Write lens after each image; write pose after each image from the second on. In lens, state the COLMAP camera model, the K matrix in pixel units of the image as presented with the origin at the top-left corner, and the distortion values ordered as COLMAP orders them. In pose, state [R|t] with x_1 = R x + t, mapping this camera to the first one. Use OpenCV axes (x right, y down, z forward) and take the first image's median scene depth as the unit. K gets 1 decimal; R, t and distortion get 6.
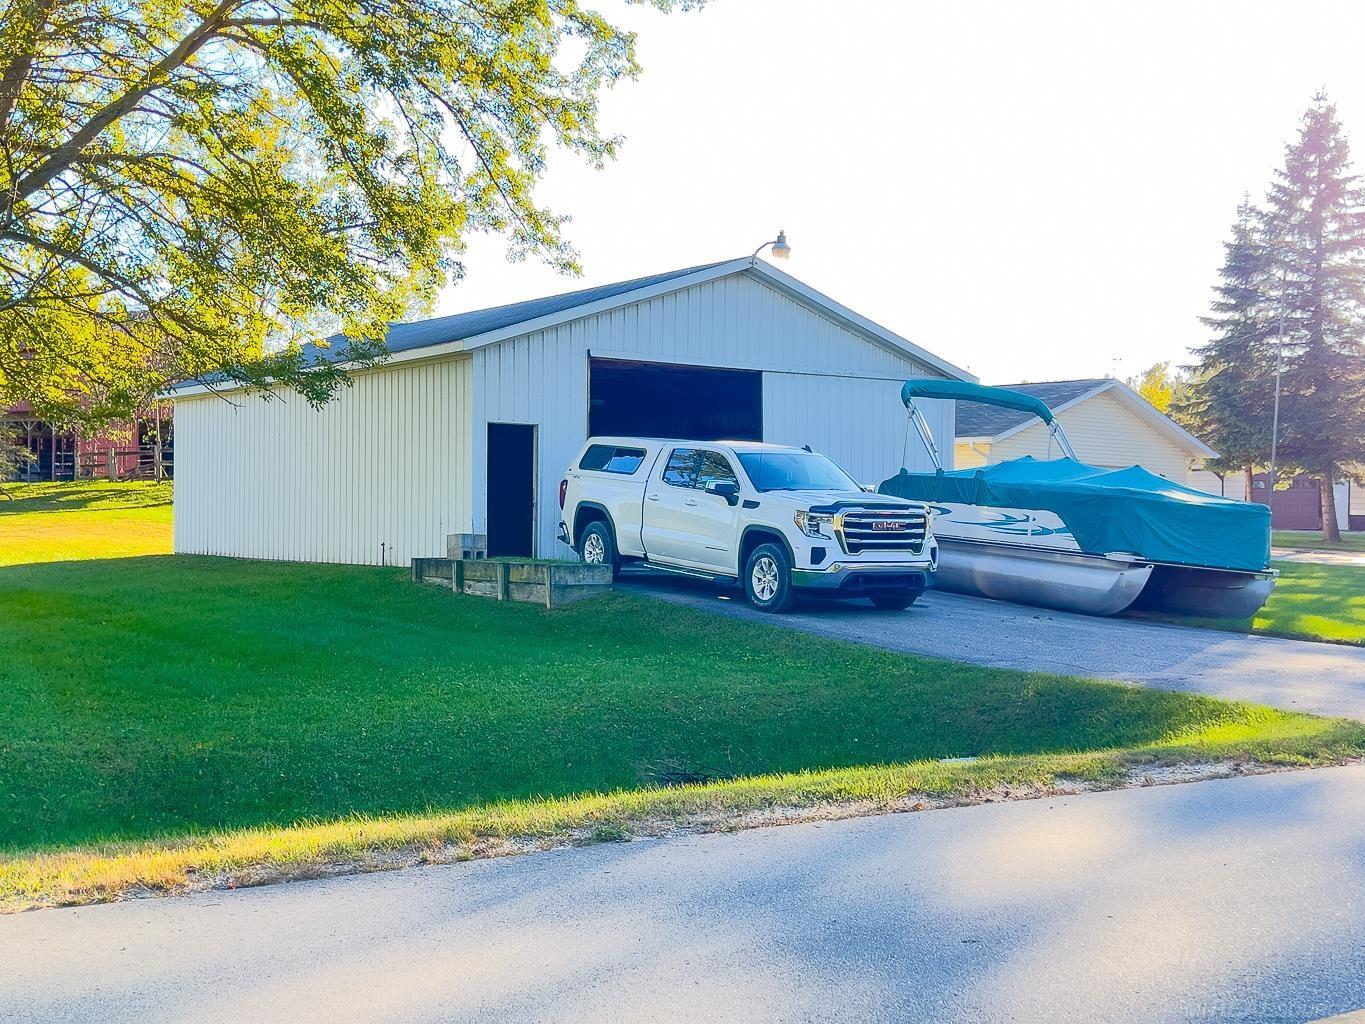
lens RADIAL K [[1675.3, 0, 682.4], [0, 1675.3, 513.8], [0, 0, 1]] dist [0.072121, 0.000000]
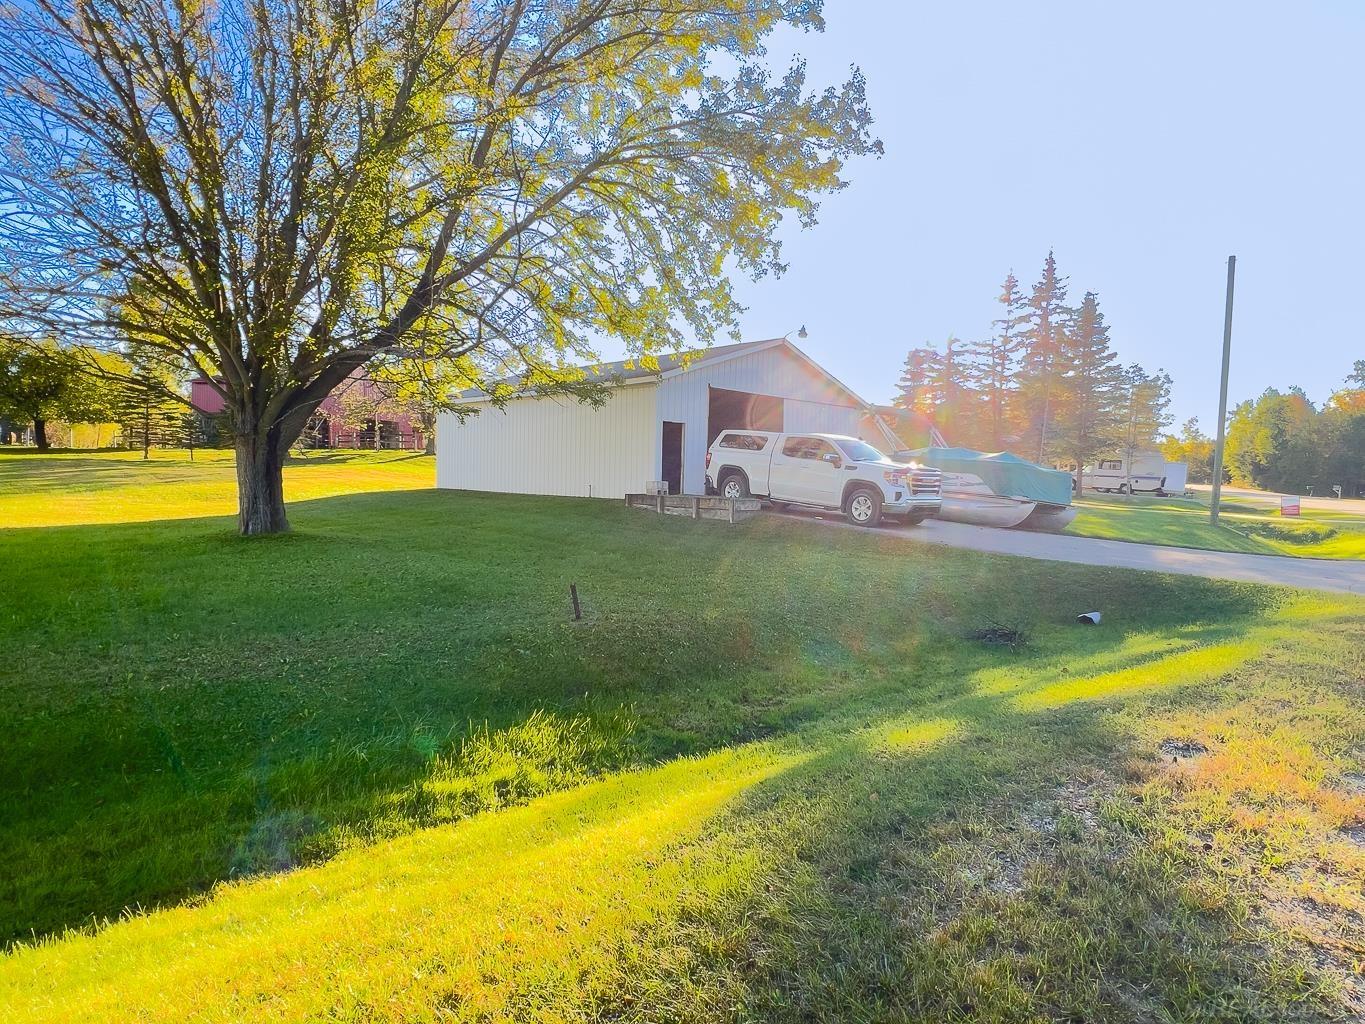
lens RADIAL K [[765.2, 0, 682.8], [0, 765.2, 509.6], [0, 0, 1]] dist [0.000701, 0.000024]
pose [[0.986584, 0.009048, 0.163001, -0.252415], [-0.016975, 0.998736, 0.047301, 0.003117], [-0.162367, -0.049433, 0.985491, 0.177533]]
